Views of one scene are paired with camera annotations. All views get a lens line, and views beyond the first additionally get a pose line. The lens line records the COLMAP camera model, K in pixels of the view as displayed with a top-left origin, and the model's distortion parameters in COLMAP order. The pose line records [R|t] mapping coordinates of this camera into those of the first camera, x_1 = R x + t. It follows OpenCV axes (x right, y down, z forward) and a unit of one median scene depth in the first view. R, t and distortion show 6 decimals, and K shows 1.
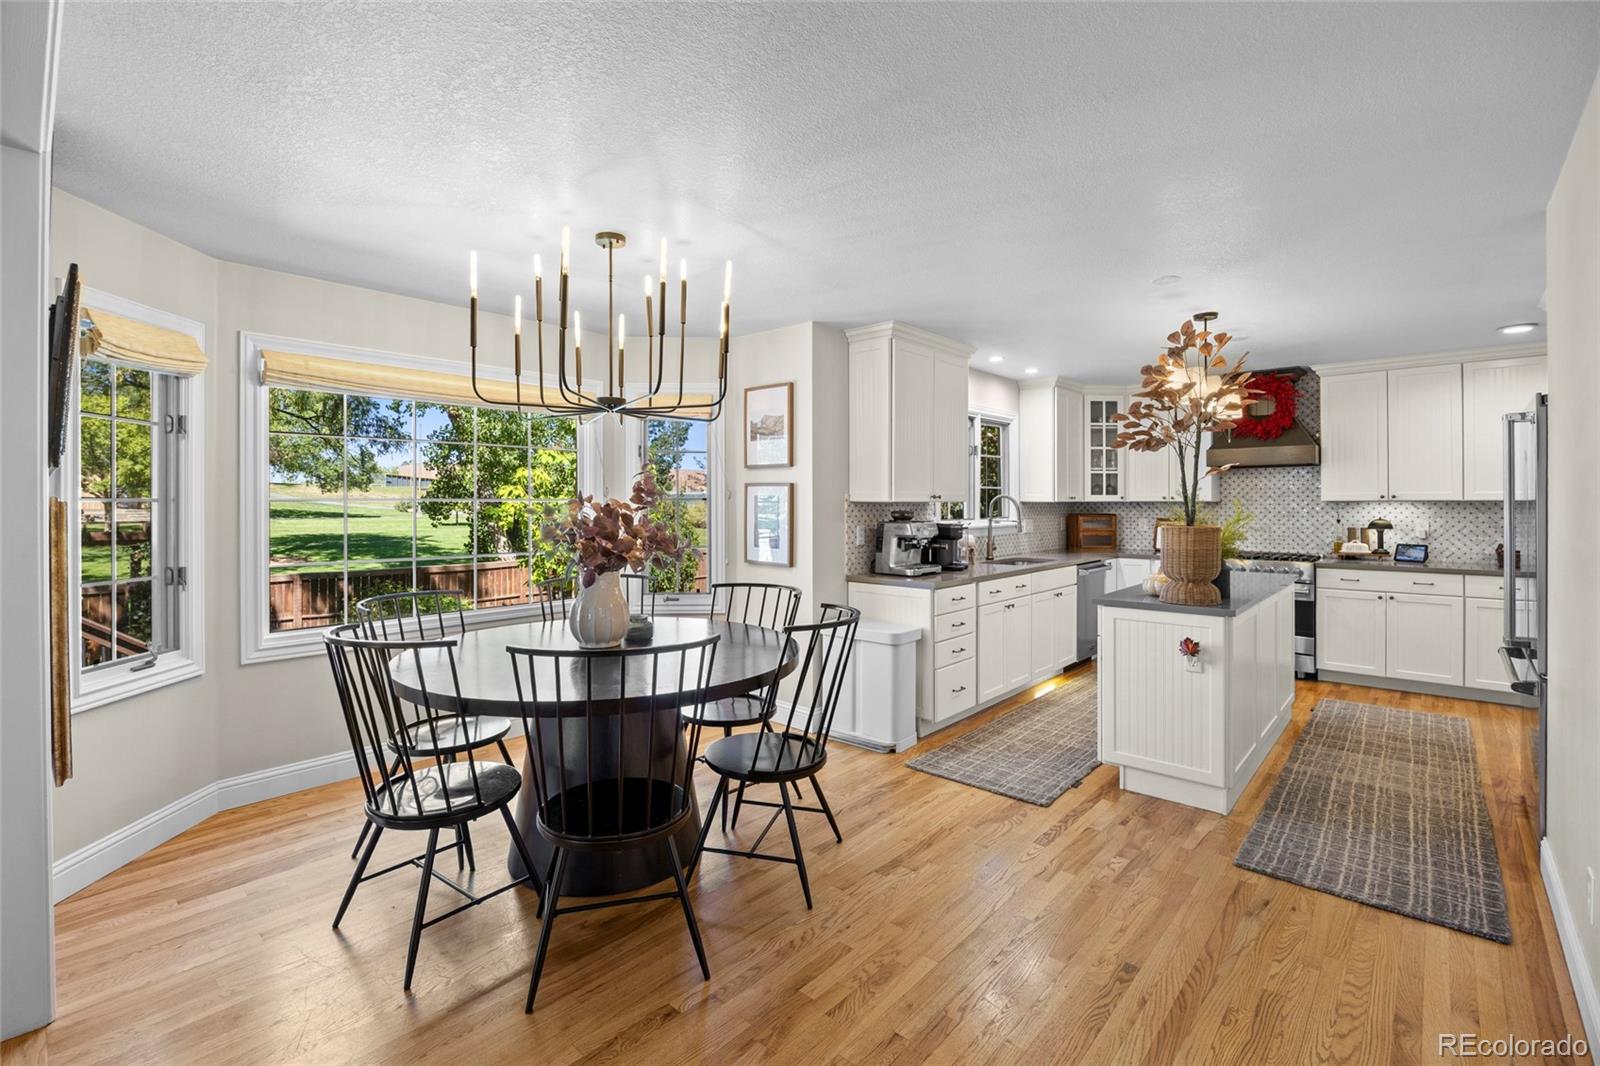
lens RADIAL K [[722.1, 0, 802.5], [0, 722.1, 500.2], [0, 0, 1]] dist [-0.012887, 0.001222]
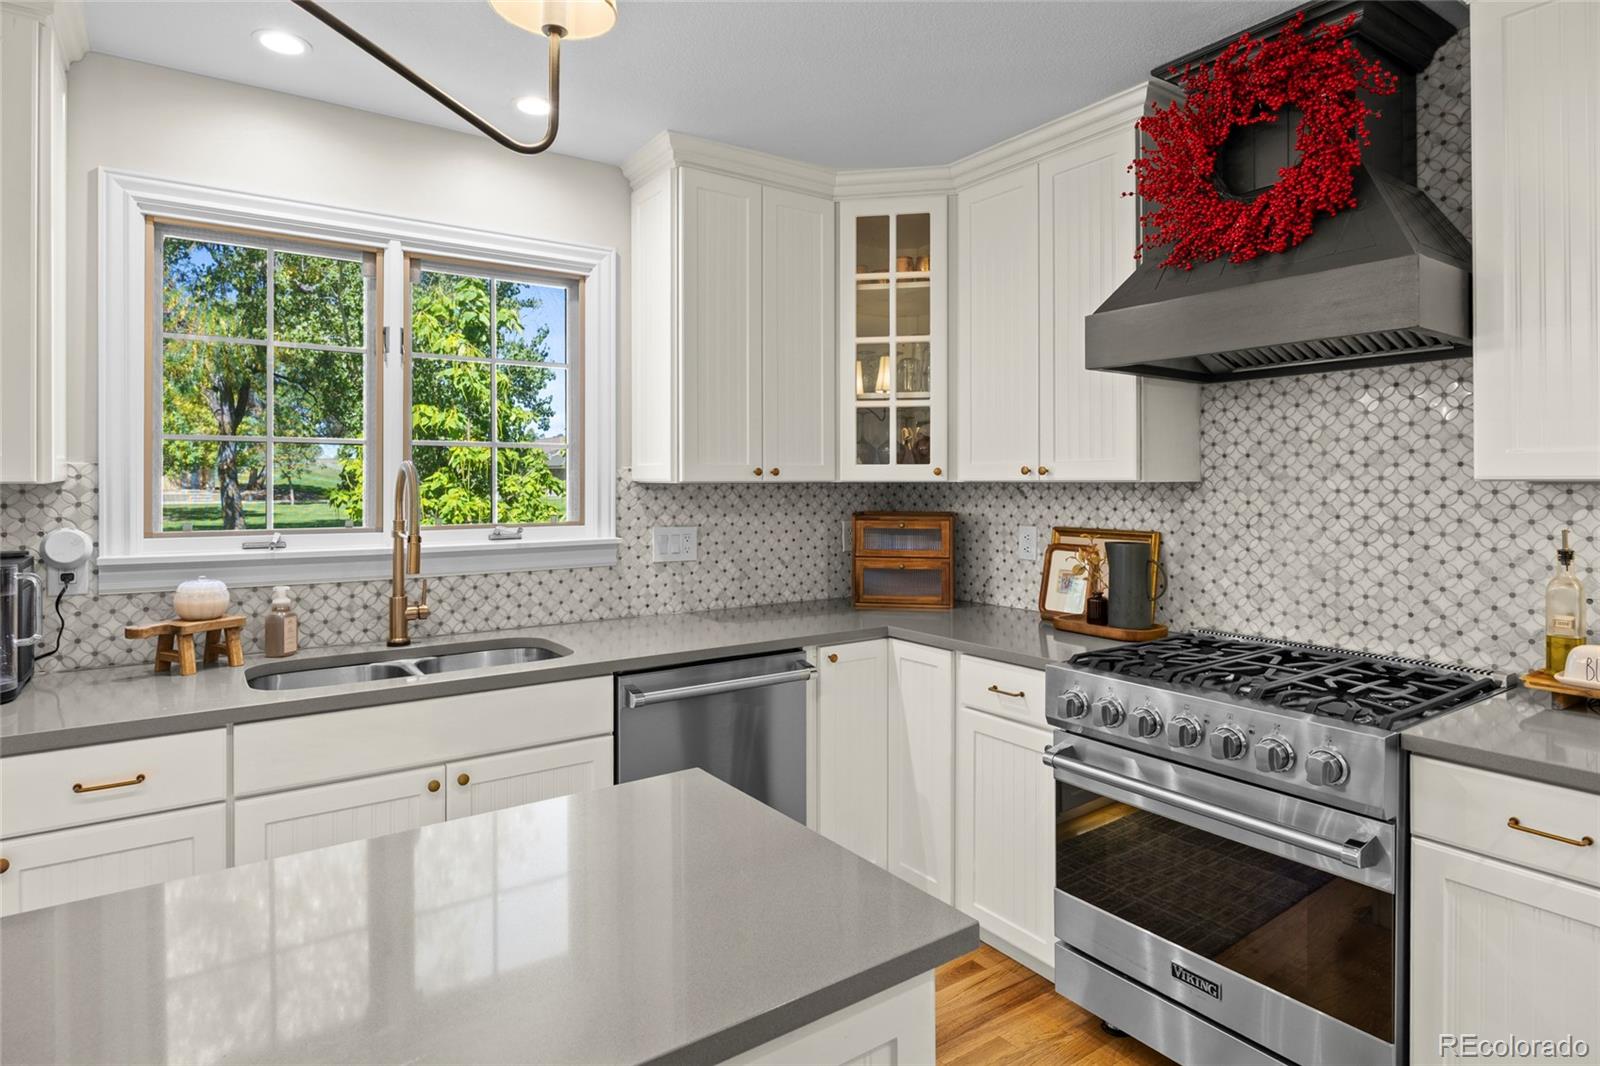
lens RADIAL K [[880.6, 0, 802.5], [0, 880.6, 480.8], [0, 0, 1]] dist [0.000560, -0.001597]
pose [[0.973685, -0.000869, -0.227896, 0.523724], [0.001194, 0.999998, 0.001291, 0.000654], [0.227895, -0.001529, 0.973685, 0.593920]]
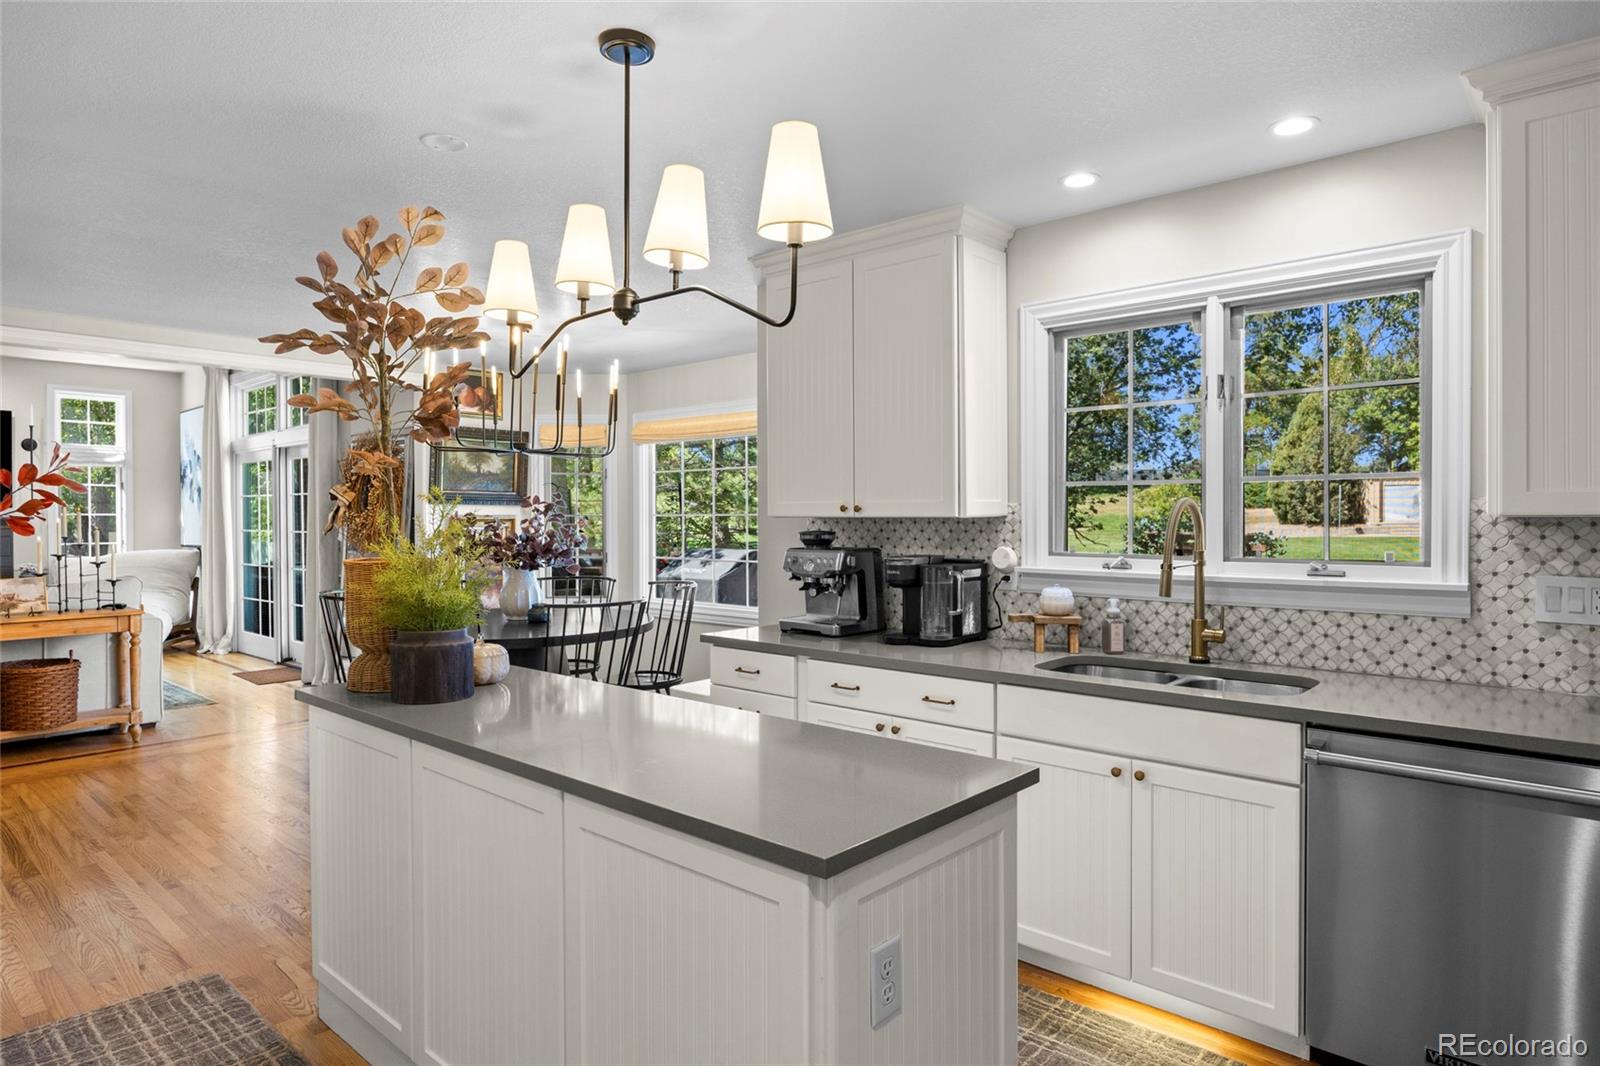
lens RADIAL K [[931.7, 0, 807.0], [0, 931.7, 529.1], [0, 0, 1]] dist [-0.007668, -0.002783]
pose [[-0.005236, 0.013197, -0.999899, 0.729003], [0.004821, 0.999902, 0.013172, 0.000852], [0.999975, -0.004751, -0.005299, 0.748661]]
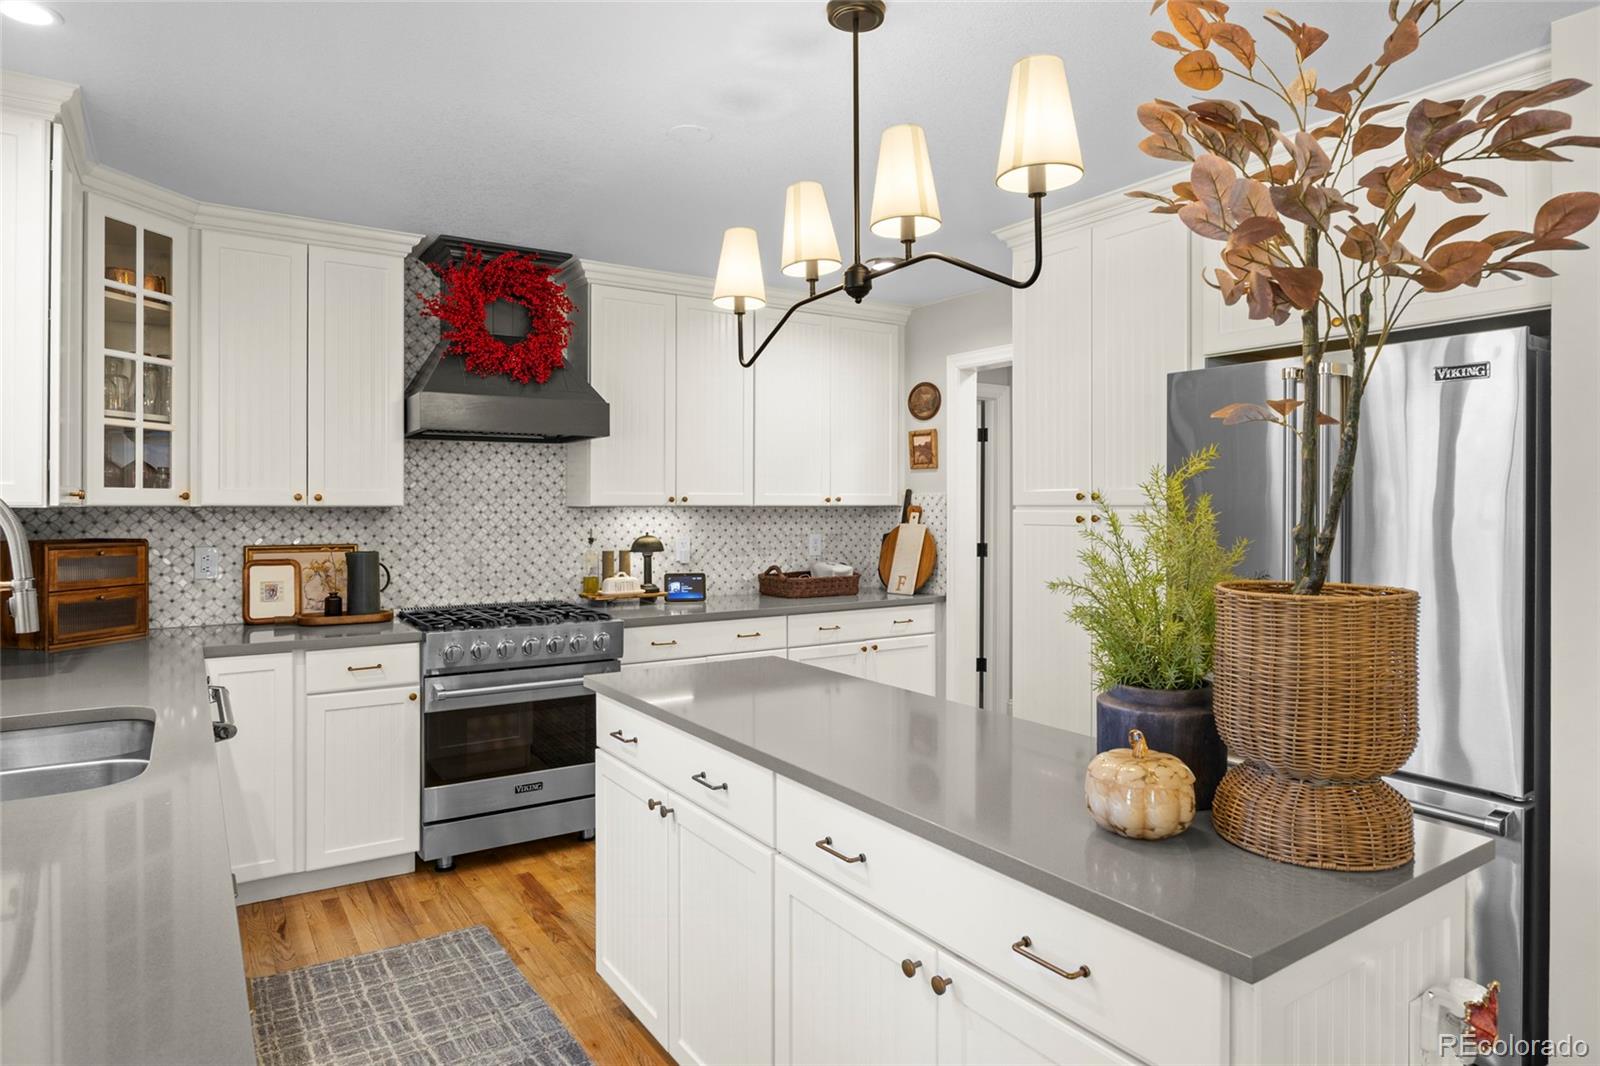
lens RADIAL K [[931.7, 0, 796.1], [0, 931.7, 506.6], [0, 0, 1]] dist [-0.007668, -0.002783]
pose [[0.258946, 0.000615, 0.965891, 0.061537], [-0.003972, 0.999992, 0.000428, 0.000583], [-0.965884, -0.003947, 0.258947, 0.616742]]
